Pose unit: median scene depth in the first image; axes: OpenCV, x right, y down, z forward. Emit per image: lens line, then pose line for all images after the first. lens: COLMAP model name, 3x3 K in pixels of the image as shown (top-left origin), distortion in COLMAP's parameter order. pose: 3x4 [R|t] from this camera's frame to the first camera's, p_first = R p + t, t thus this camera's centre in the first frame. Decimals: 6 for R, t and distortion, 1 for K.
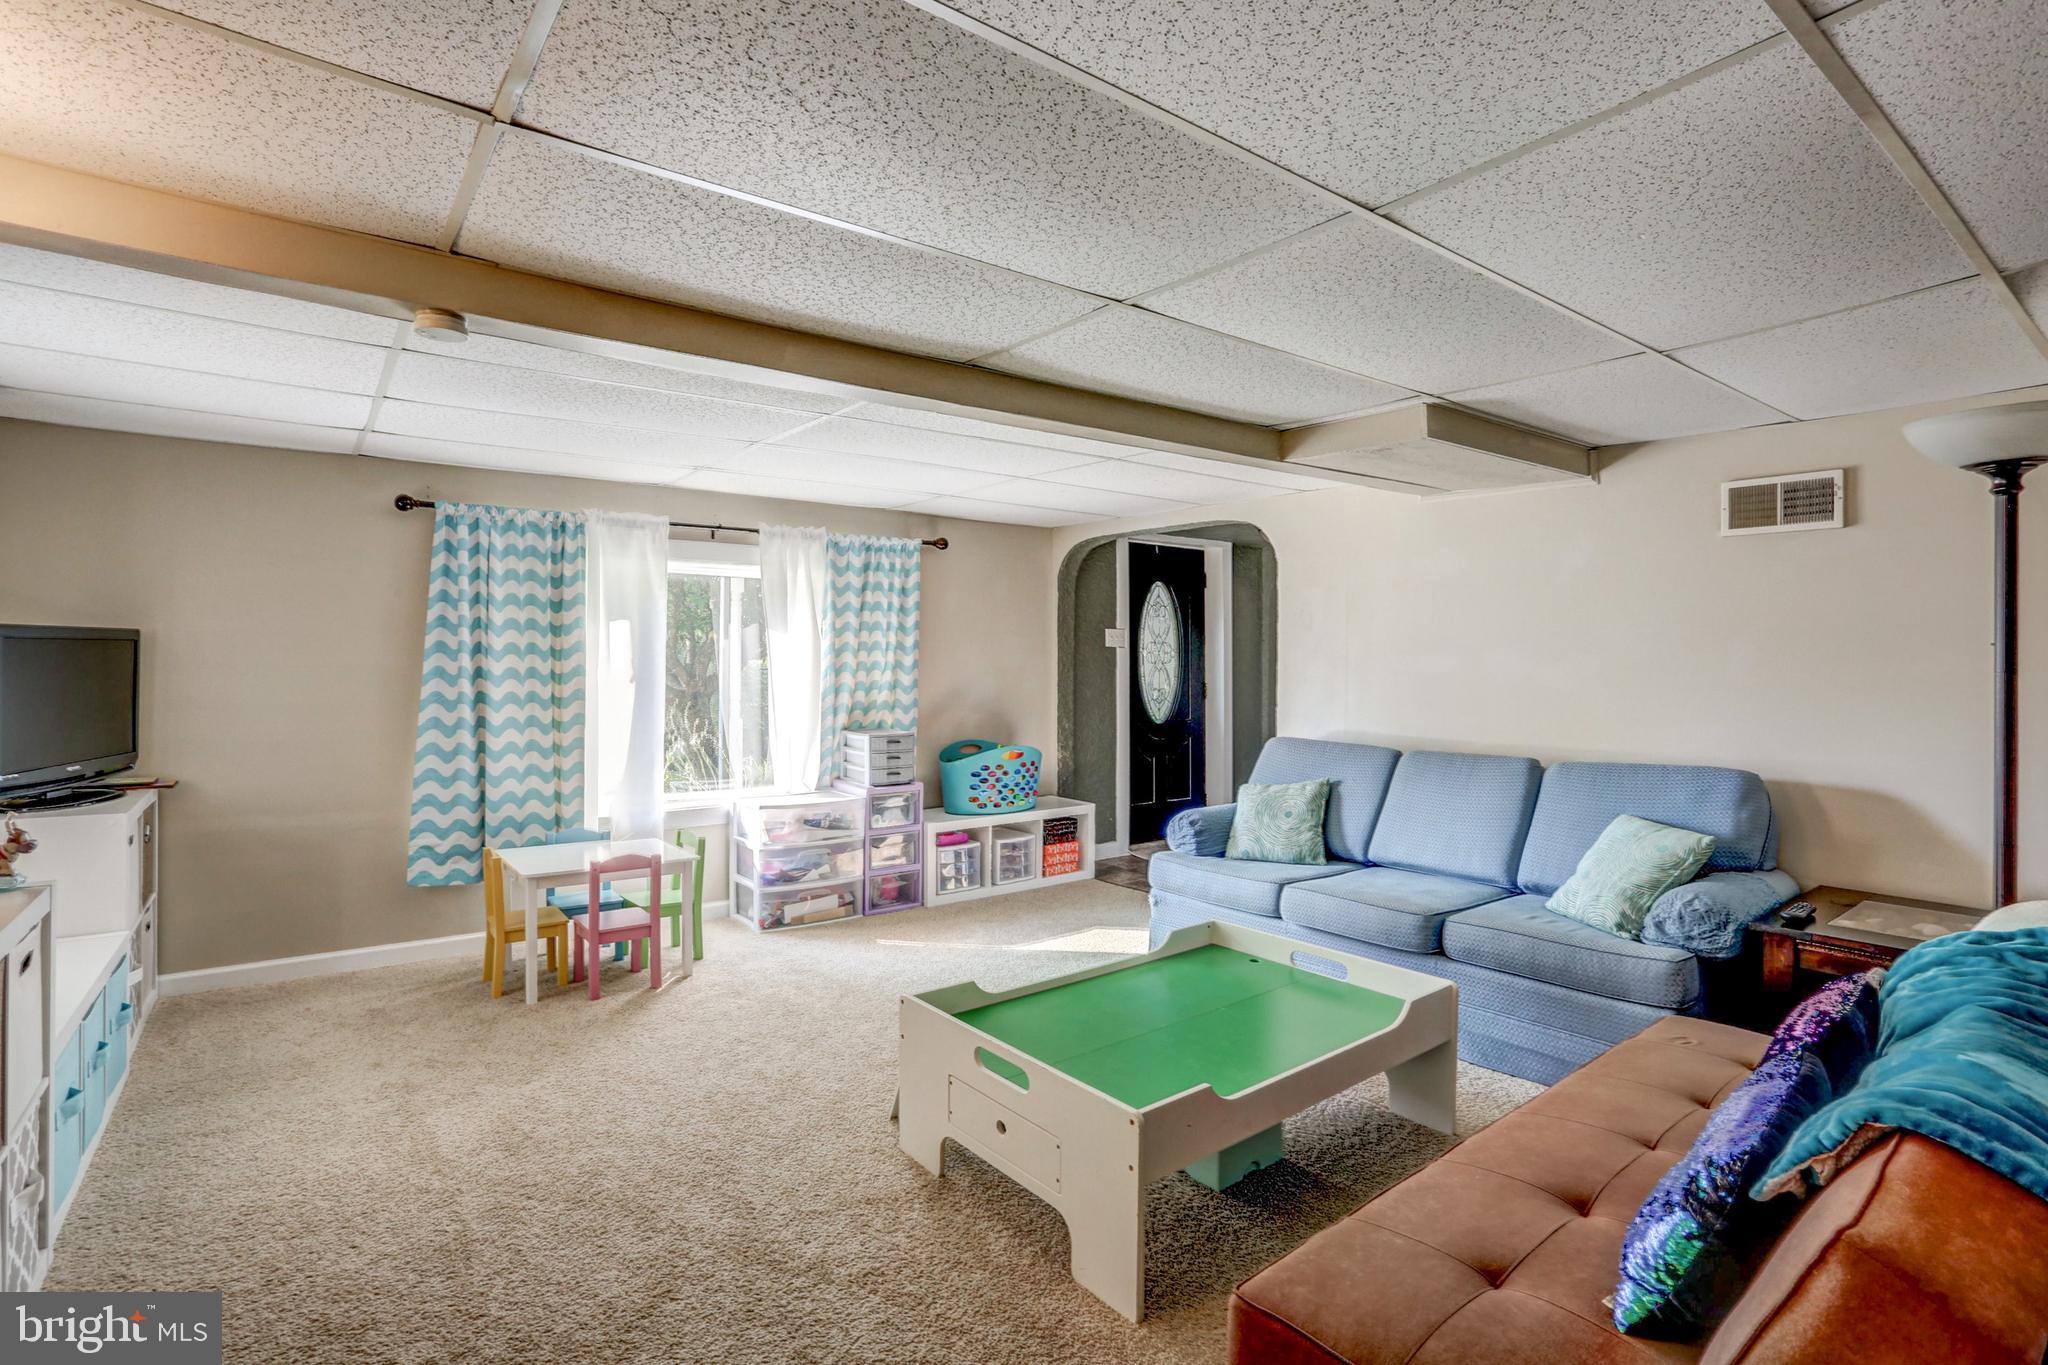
lens RADIAL K [[1021.7, 0, 1024.3], [0, 1021.7, 674.2], [0, 0, 1]] dist [-0.056054, 0.022634]
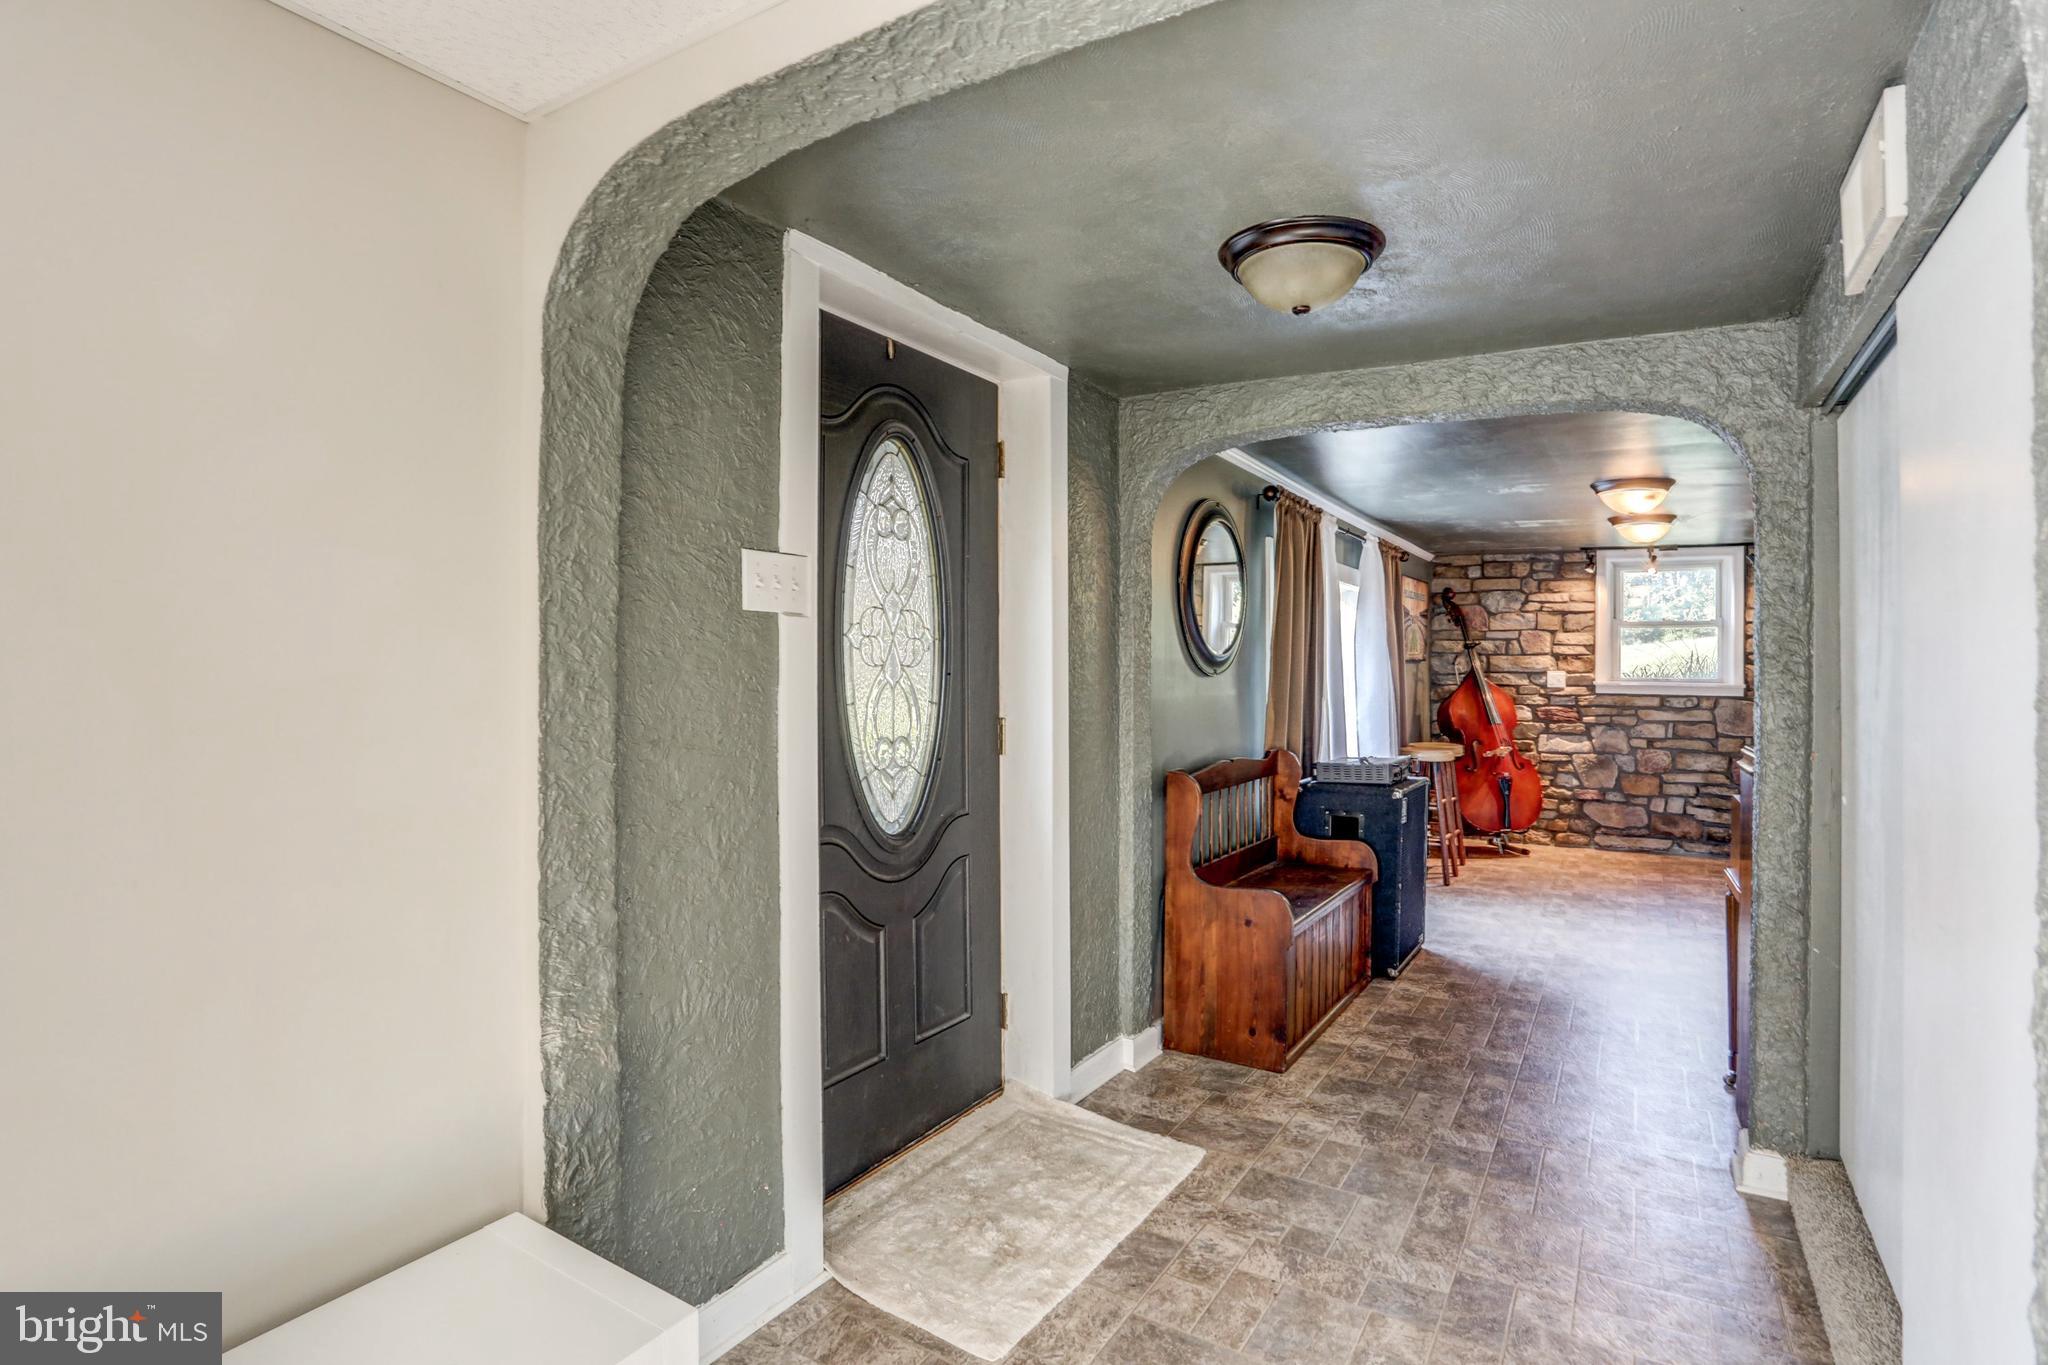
lens RADIAL K [[1021.7, 0, 1026.9], [0, 1021.7, 670.8], [0, 0, 1]] dist [-0.056054, 0.022634]
pose [[0.937254, 0.001477, 0.348645, 0.054805], [-0.000194, 0.999993, -0.003713, -0.008802], [-0.348648, 0.003413, 0.937248, 0.697929]]
